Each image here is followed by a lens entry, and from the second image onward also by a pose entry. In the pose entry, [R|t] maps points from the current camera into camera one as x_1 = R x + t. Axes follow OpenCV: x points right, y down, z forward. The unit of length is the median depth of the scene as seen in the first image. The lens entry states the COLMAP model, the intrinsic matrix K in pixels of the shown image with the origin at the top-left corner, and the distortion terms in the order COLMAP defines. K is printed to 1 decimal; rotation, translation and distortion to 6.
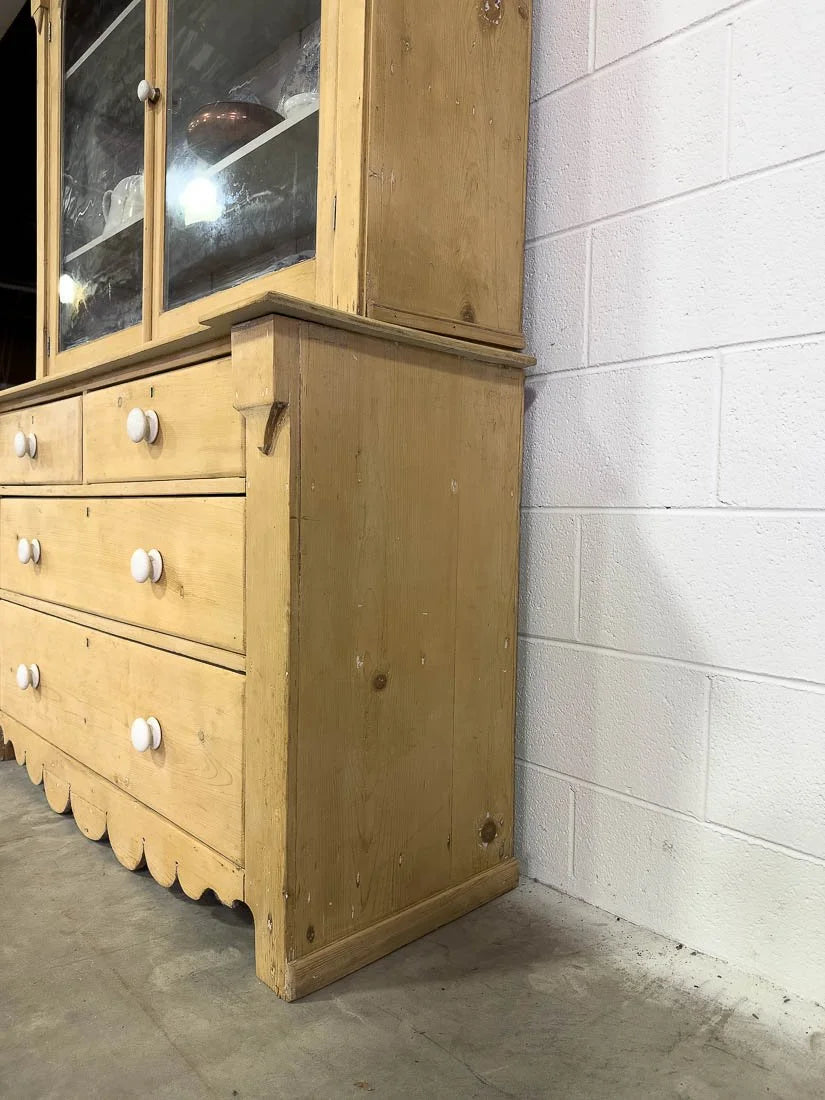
lens RADIAL K [[747.0, 0, 407.1], [0, 747.0, 561.8], [0, 0, 1]] dist [0.059576, -0.067241]
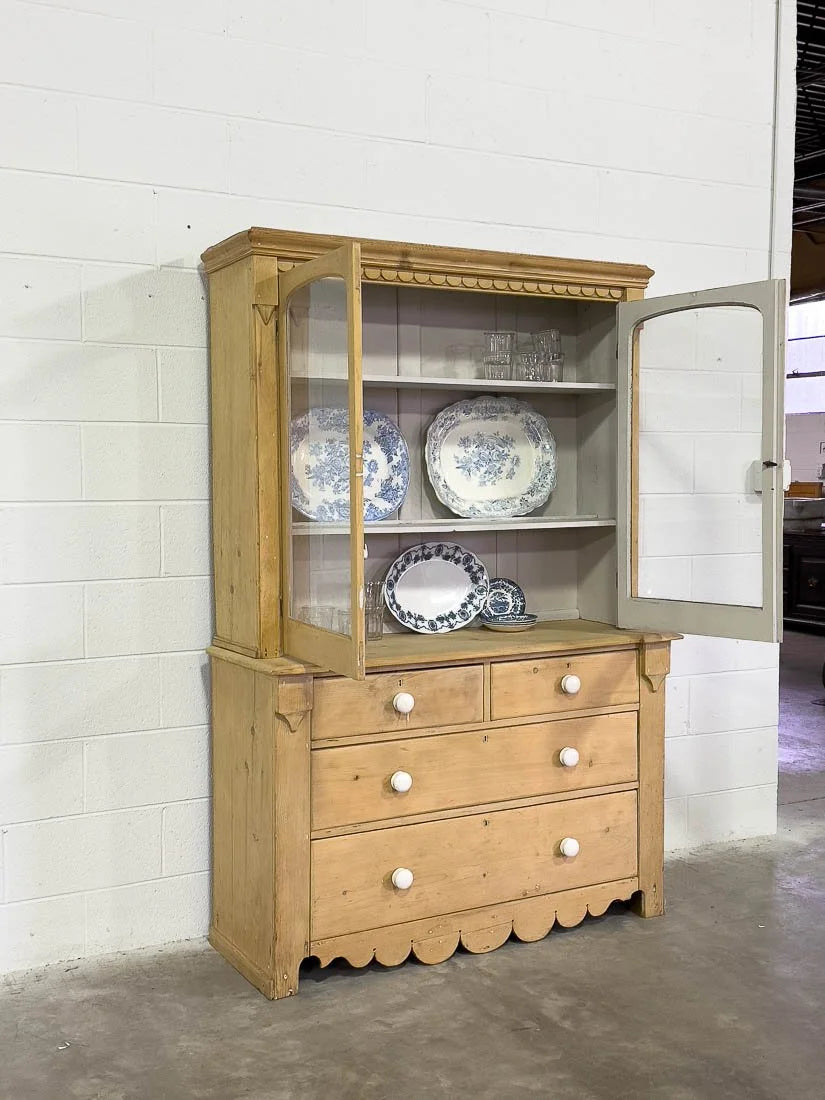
lens RADIAL K [[1281.8, 0, 412.5], [0, 1281.8, 550.0], [0, 0, 1]] dist [0.092464, 0.020361]
pose [[0.251067, -0.076575, 0.964936, -3.922134], [0.070228, 0.995680, 0.060742, -0.821018], [-0.965419, 0.052515, 0.255360, 0.592384]]
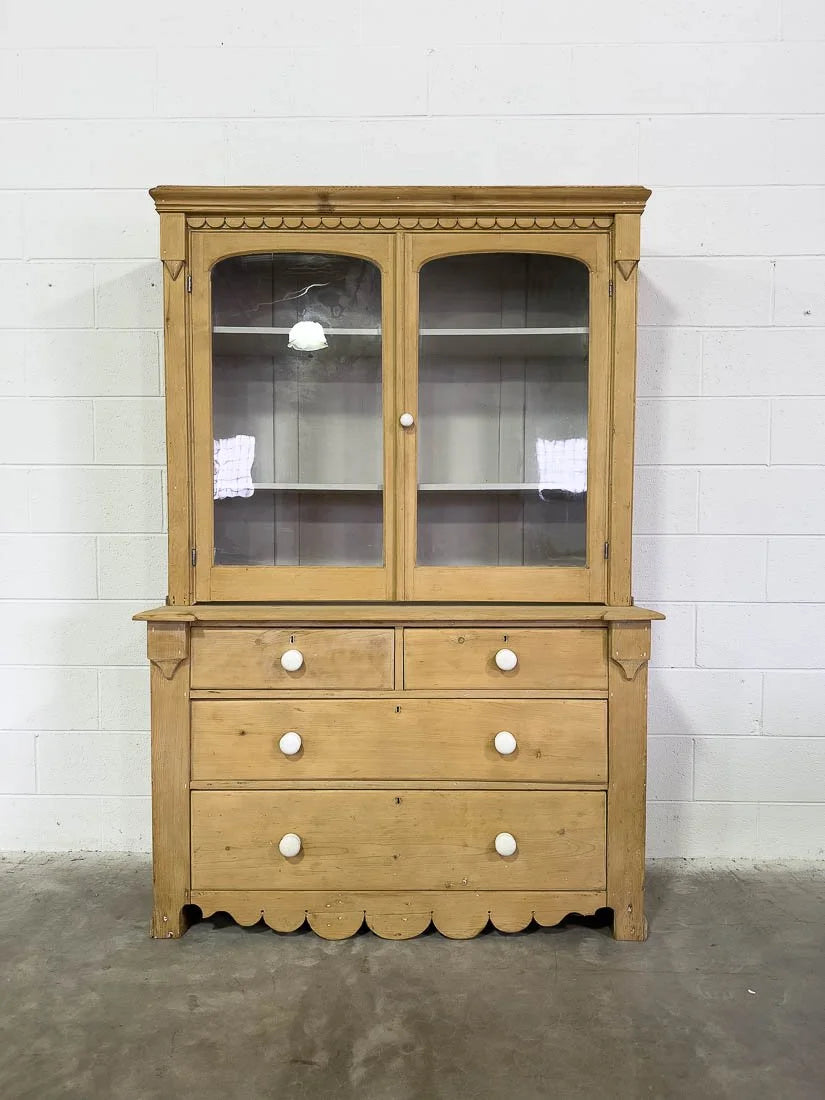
lens RADIAL K [[747.0, 0, 407.1], [0, 747.0, 561.8], [0, 0, 1]] dist [0.059576, -0.067241]
pose [[0.694214, -0.047958, 0.718169, -1.875801], [0.056954, 0.998309, 0.011611, -0.477758], [-0.717511, 0.032842, 0.695772, -0.018050]]
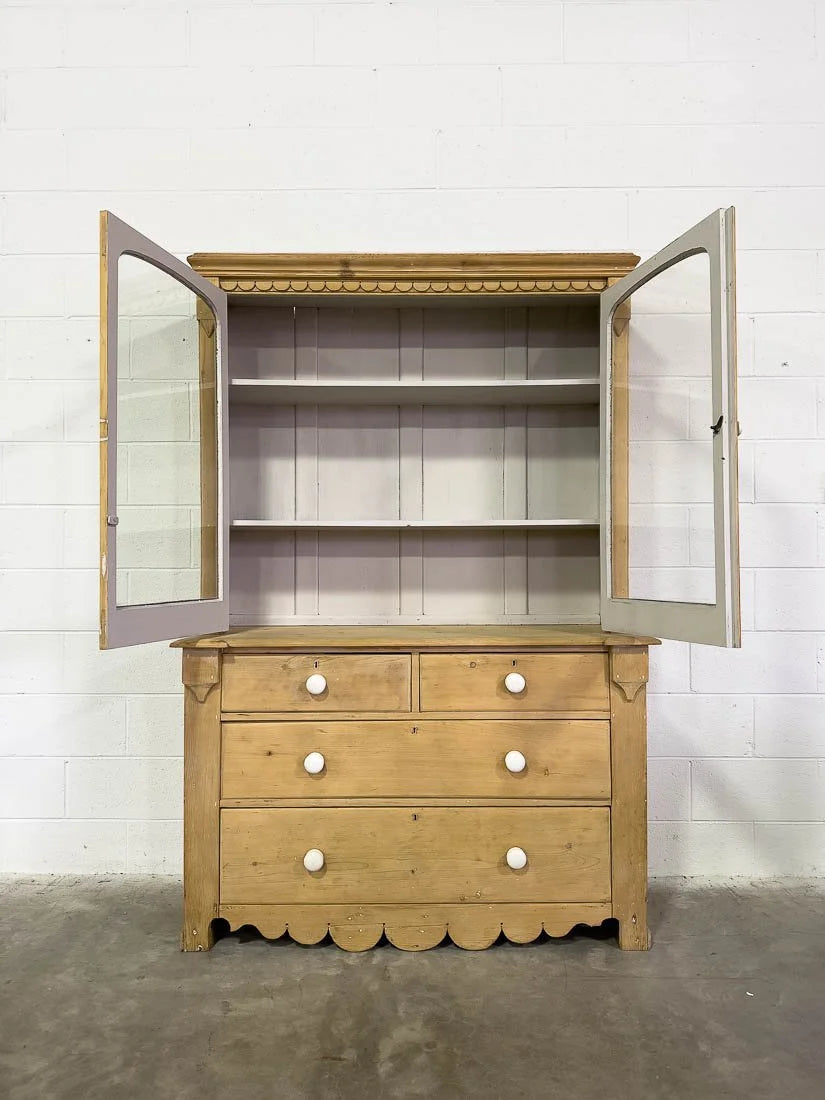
lens RADIAL K [[747.0, 0, 407.1], [0, 747.0, 561.8], [0, 0, 1]] dist [0.059576, -0.067241]
pose [[0.689050, -0.013501, 0.724588, -2.028201], [0.060909, 0.997368, -0.039338, -0.461428], [-0.722150, 0.071240, 0.688058, -0.086704]]
